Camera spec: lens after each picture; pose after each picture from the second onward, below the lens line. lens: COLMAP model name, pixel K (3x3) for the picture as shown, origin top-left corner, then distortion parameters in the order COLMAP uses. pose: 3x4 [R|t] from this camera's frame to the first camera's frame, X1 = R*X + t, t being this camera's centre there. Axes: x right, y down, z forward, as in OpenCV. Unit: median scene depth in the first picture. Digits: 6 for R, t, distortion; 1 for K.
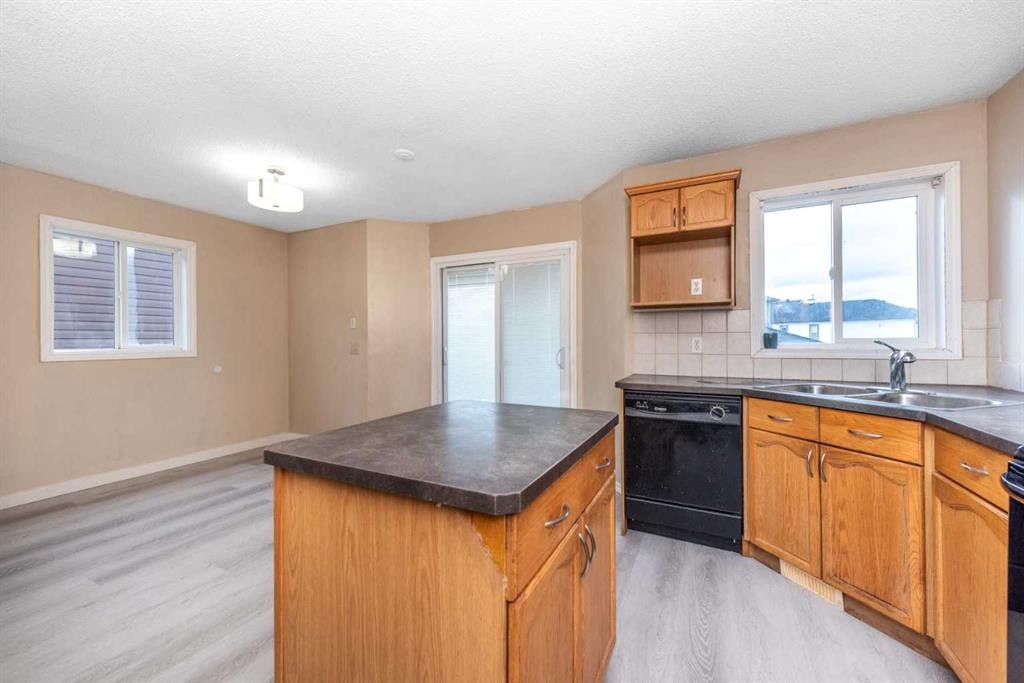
lens RADIAL K [[402.6, 0, 511.6], [0, 402.6, 340.8], [0, 0, 1]] dist [0.011504, -0.003064]
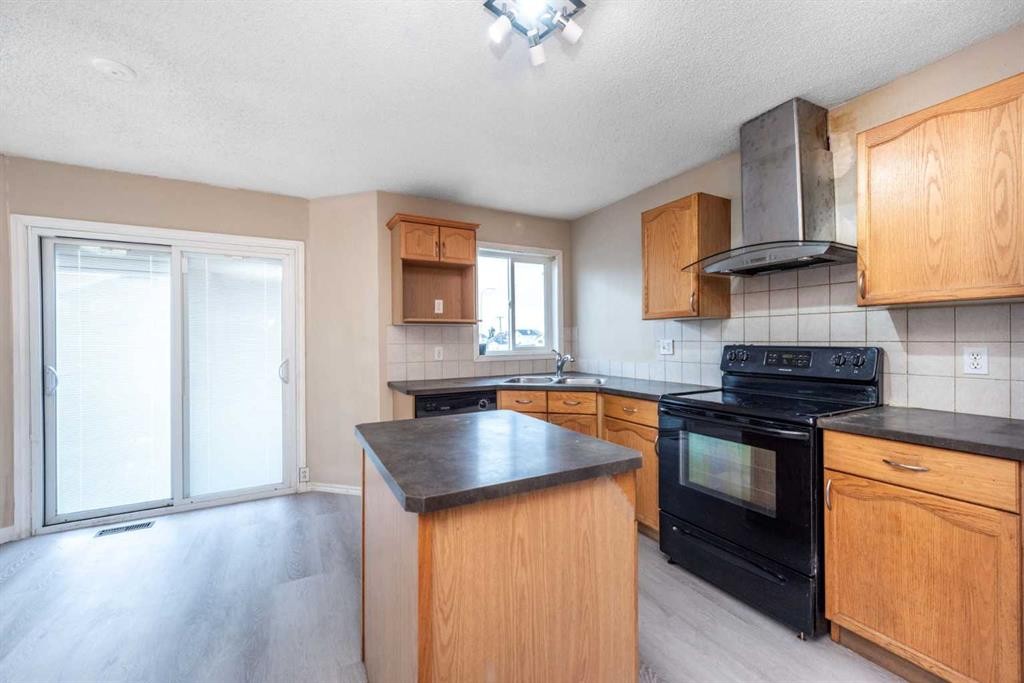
lens RADIAL K [[402.6, 0, 510.2], [0, 402.6, 341.2], [0, 0, 1]] dist [0.011504, -0.003064]
pose [[0.572145, -0.005571, 0.820133, -0.509424], [0.008325, 0.999965, 0.000984, -0.031657], [-0.820110, 0.006264, 0.572171, 0.140130]]
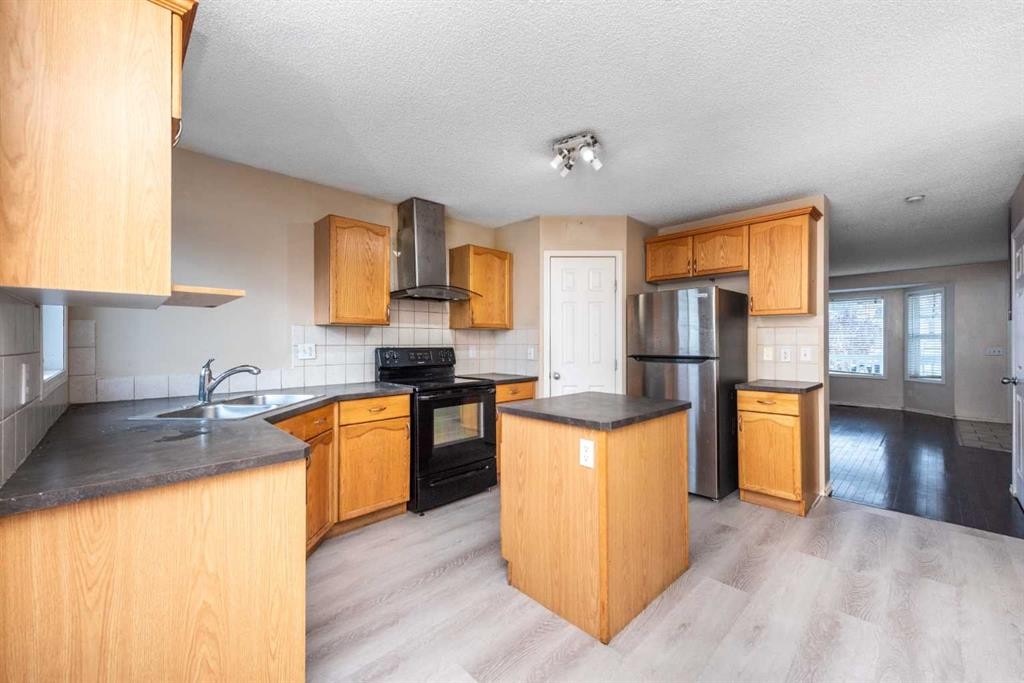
lens RADIAL K [[402.6, 0, 508.5], [0, 402.6, 340.5], [0, 0, 1]] dist [0.011504, -0.003064]
pose [[-0.942503, 0.005235, 0.334158, -0.173766], [0.005212, 0.999986, -0.000964, -0.036997], [-0.334158, 0.000833, -0.942517, 1.473977]]
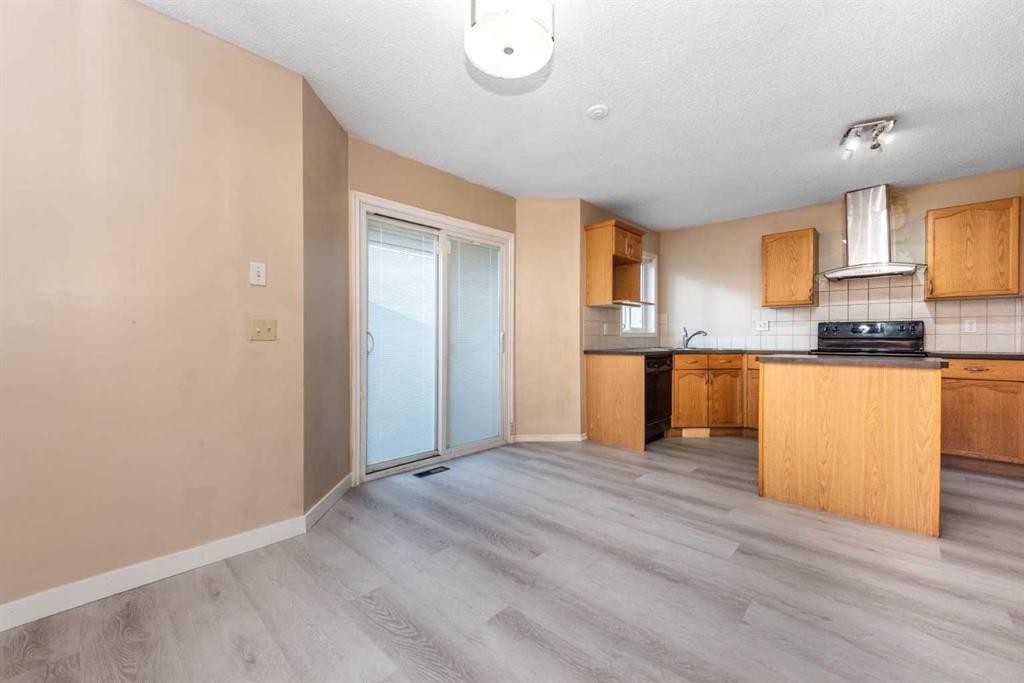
lens RADIAL K [[402.6, 0, 510.4], [0, 402.6, 340.6], [0, 0, 1]] dist [0.011504, -0.003064]
pose [[0.291121, -0.002795, 0.956682, -1.395906], [0.001154, 0.999996, 0.002570, 0.059383], [-0.956686, 0.000356, 0.291123, 1.078865]]
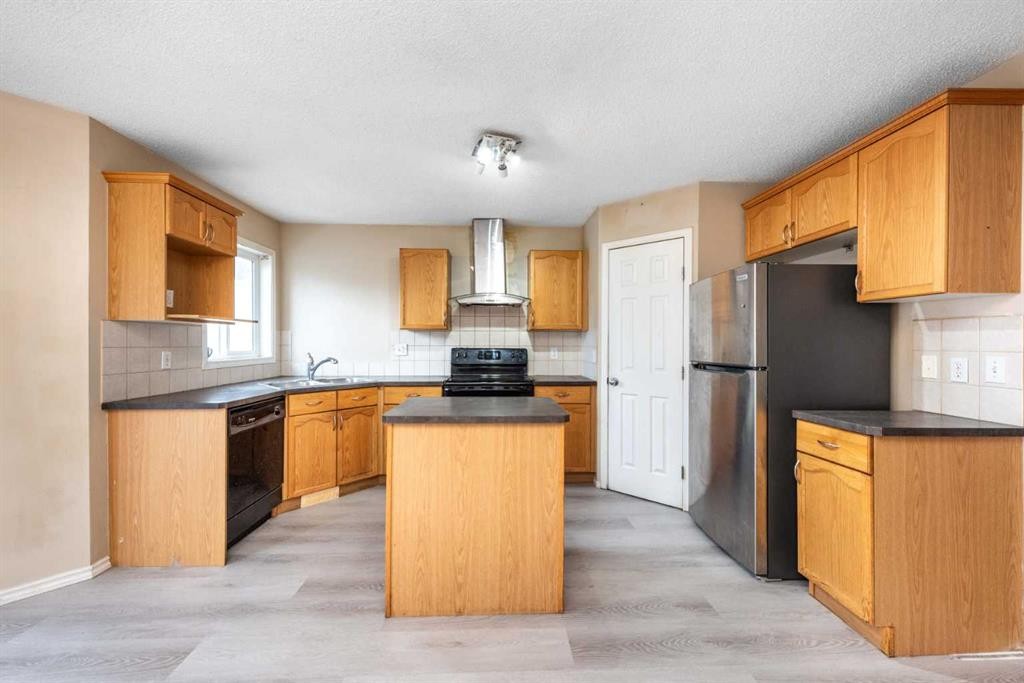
lens RADIAL K [[402.6, 0, 510.3], [0, 402.6, 343.8], [0, 0, 1]] dist [0.011504, -0.003064]
pose [[-0.485251, 0.001315, 0.874374, -0.904694], [0.000549, 0.999999, -0.001200, -0.030979], [-0.874375, -0.000102, -0.485251, 0.909813]]
